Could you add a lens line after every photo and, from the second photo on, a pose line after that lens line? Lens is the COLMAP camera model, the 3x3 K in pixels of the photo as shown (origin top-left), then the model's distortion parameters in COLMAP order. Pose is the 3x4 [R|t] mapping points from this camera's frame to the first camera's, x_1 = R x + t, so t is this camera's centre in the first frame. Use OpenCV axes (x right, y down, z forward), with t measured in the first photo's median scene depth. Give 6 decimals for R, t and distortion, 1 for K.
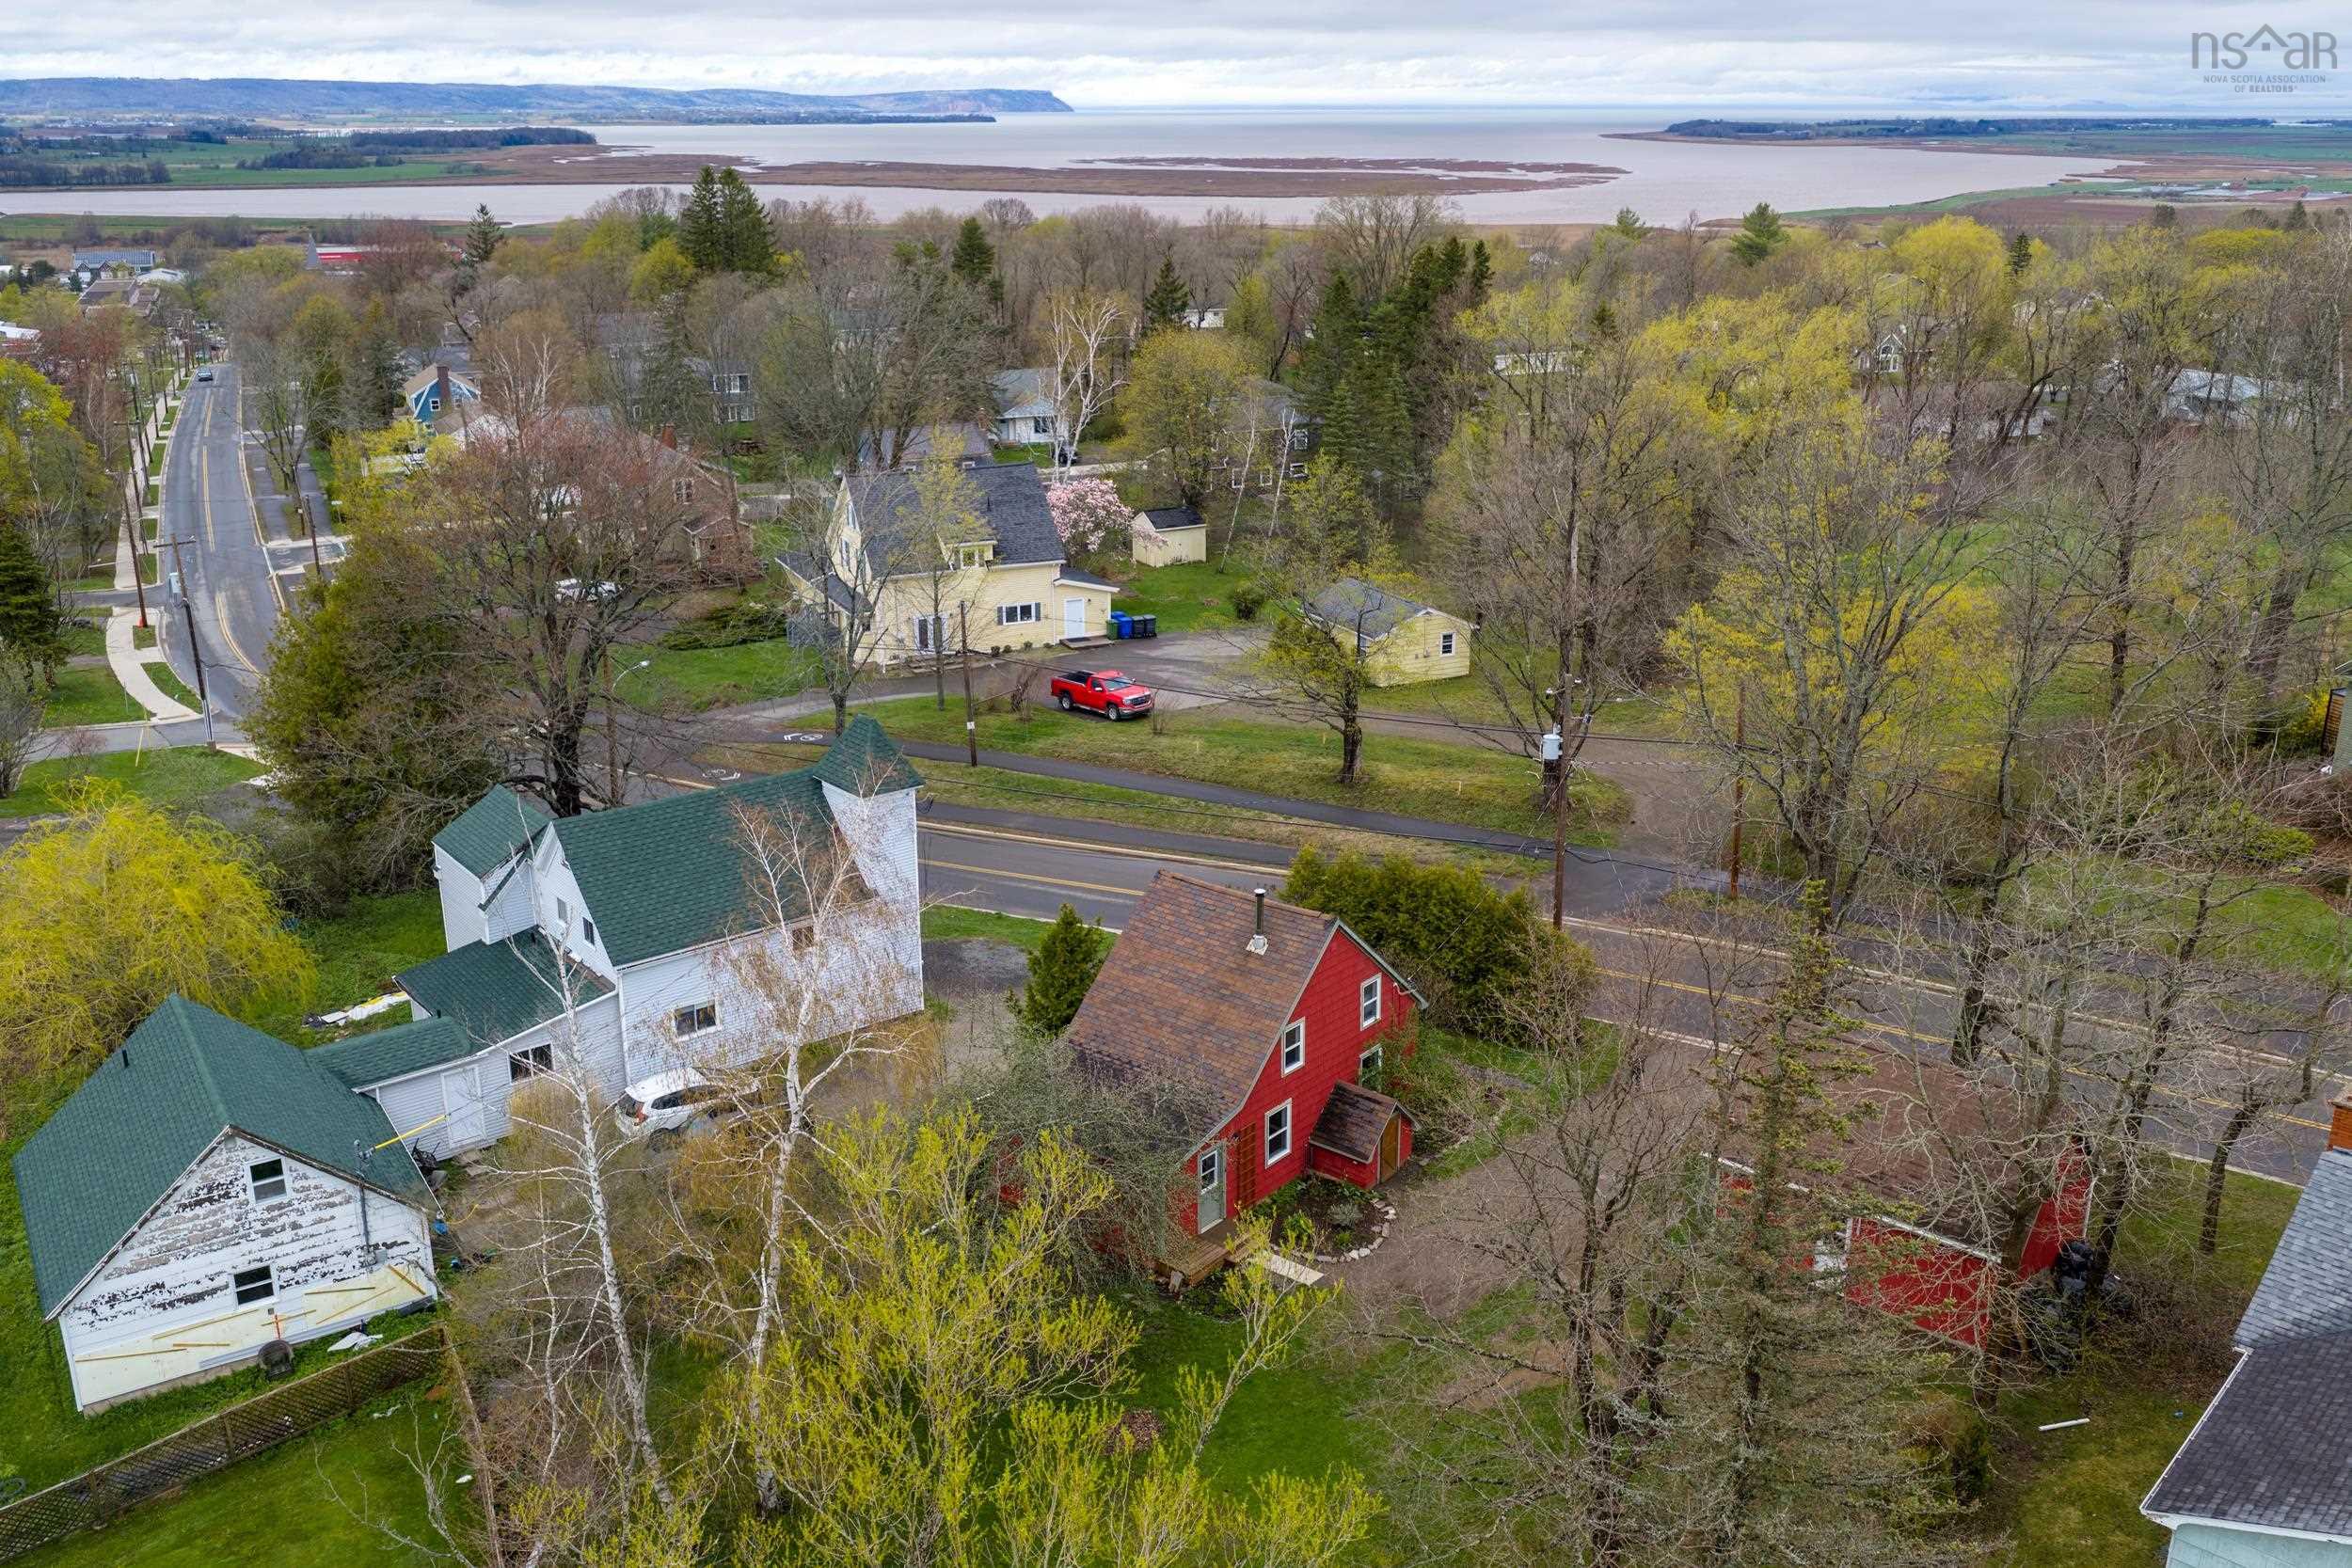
lens RADIAL K [[2055.1, 0, 1163.7], [0, 2055.1, 777.2], [0, 0, 1]] dist [0.033703, -0.061772]
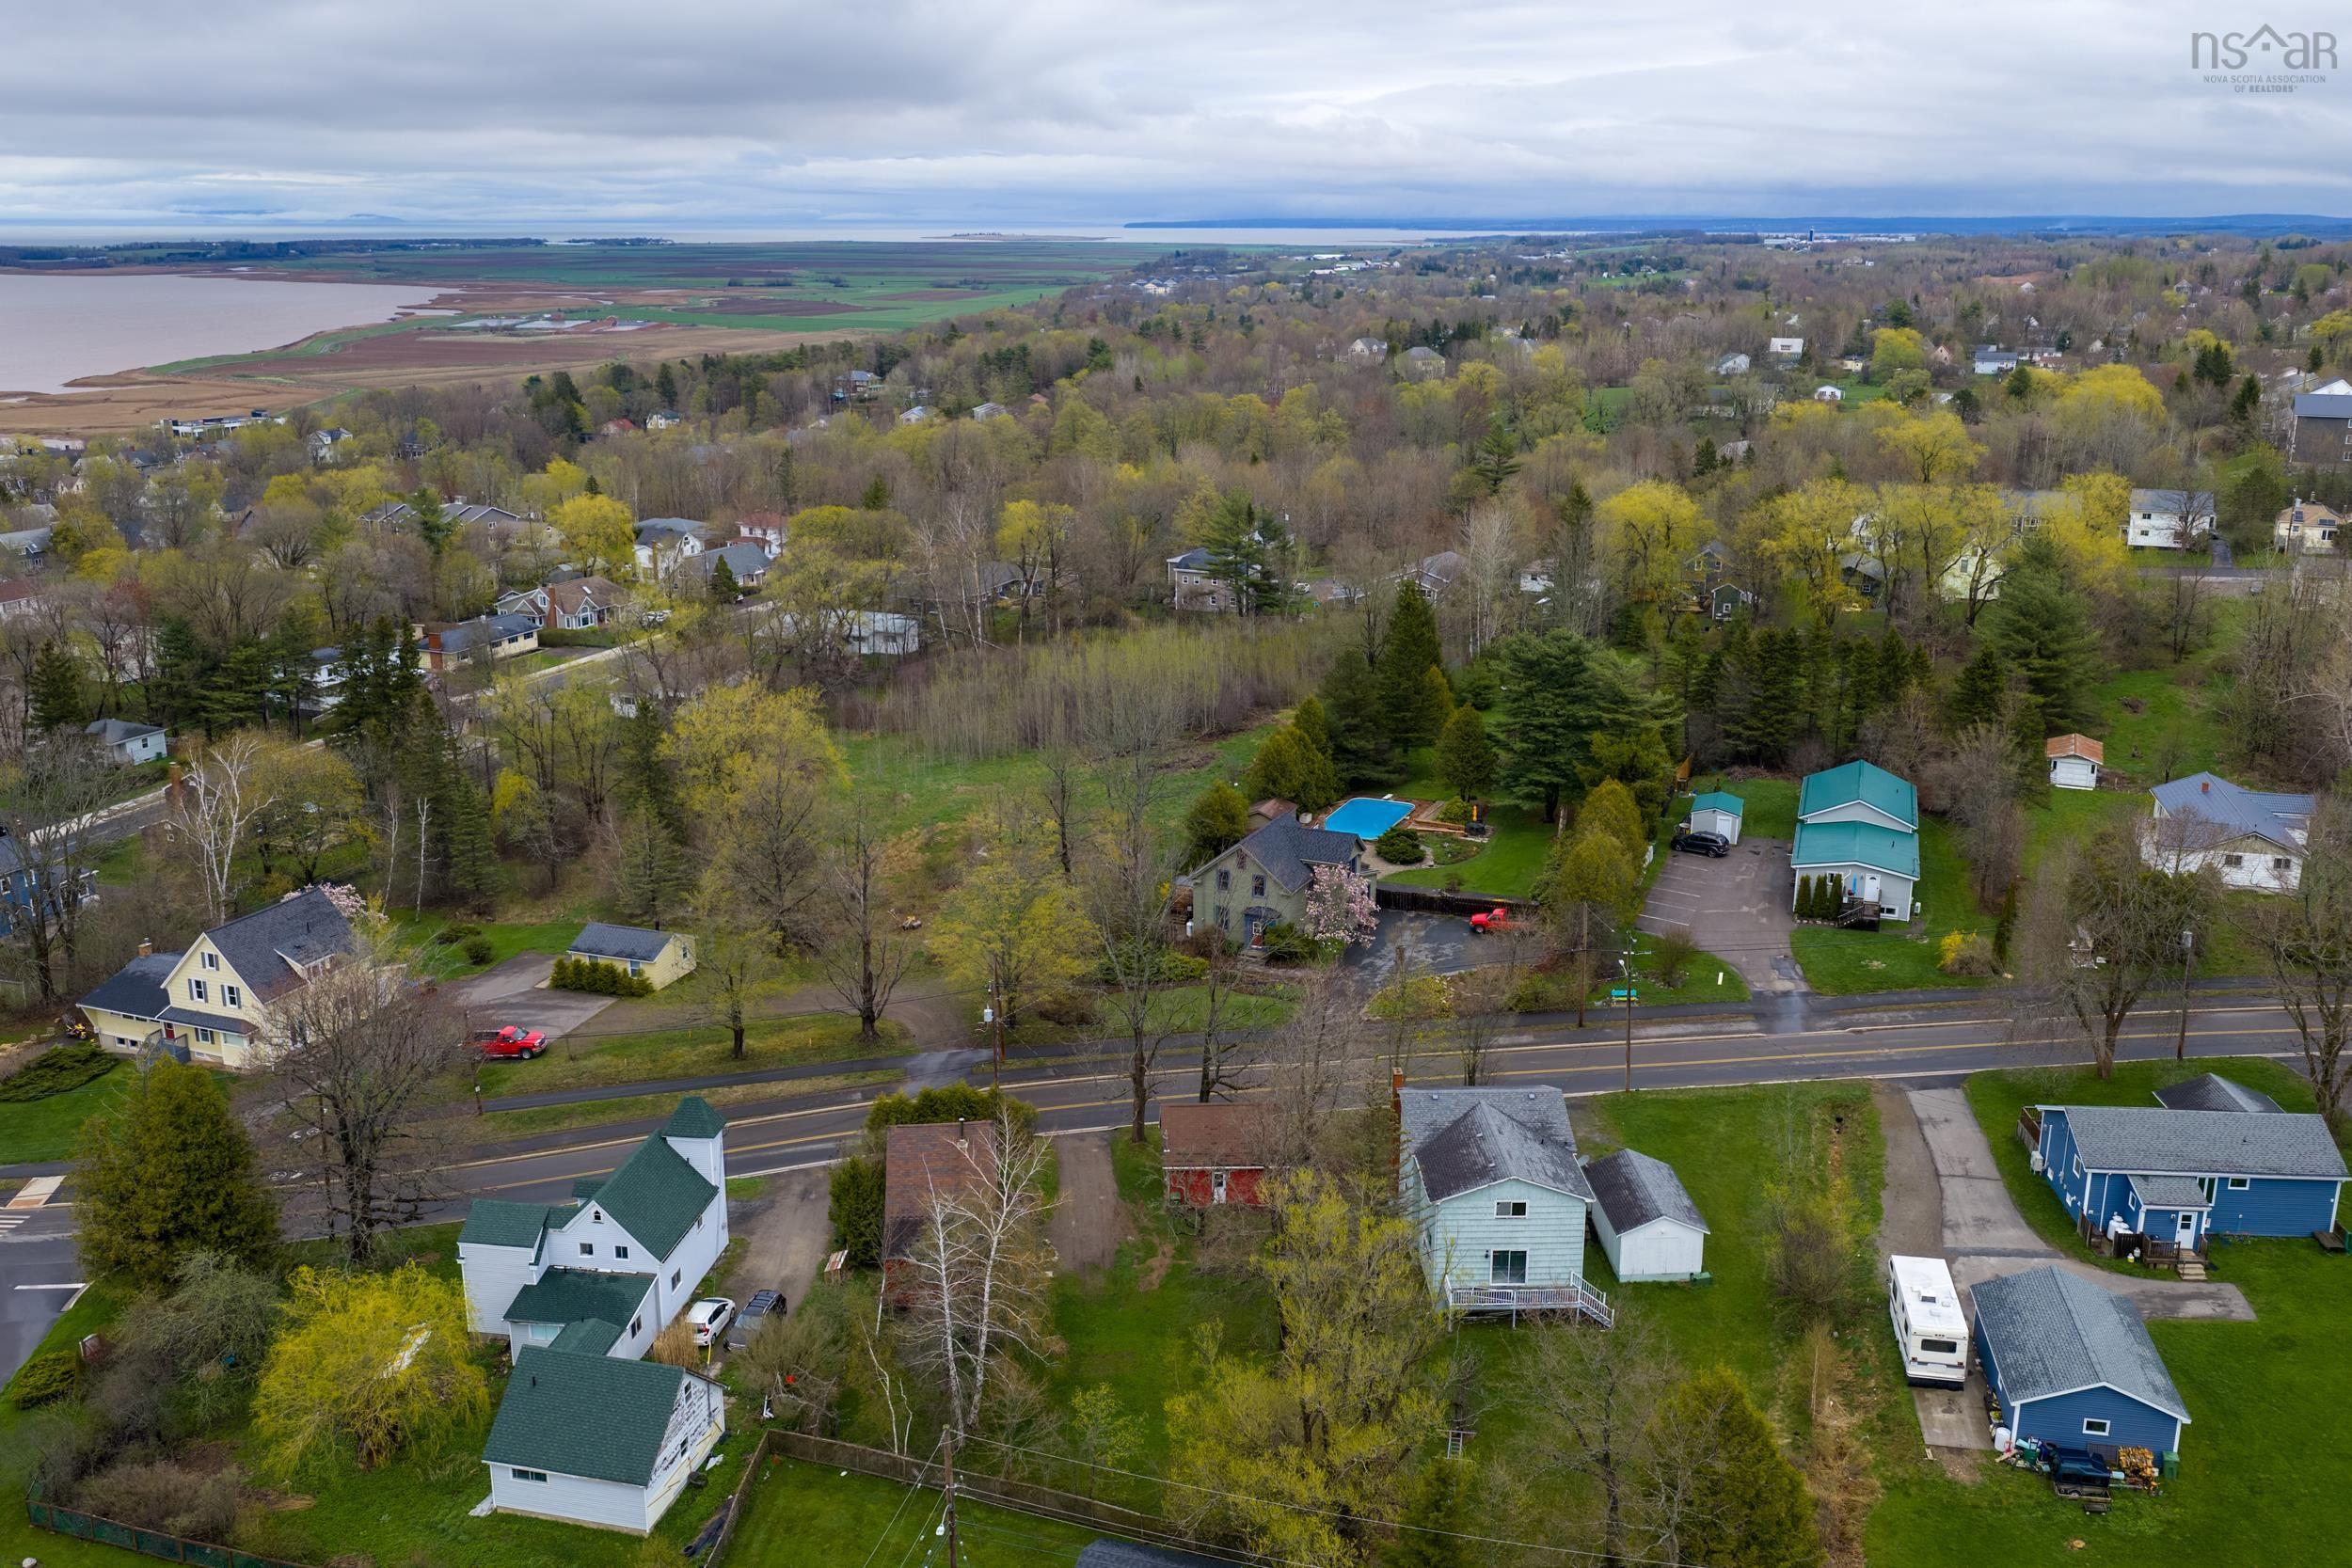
lens RADIAL K [[2055.1, 0, 1163.7], [0, 2055.1, 777.2], [0, 0, 1]] dist [0.033703, -0.061772]
pose [[0.724538, -0.181803, 0.664826, -0.585307], [0.215011, 0.976068, 0.032592, -0.159855], [-0.654840, 0.119331, 0.746287, -0.399117]]
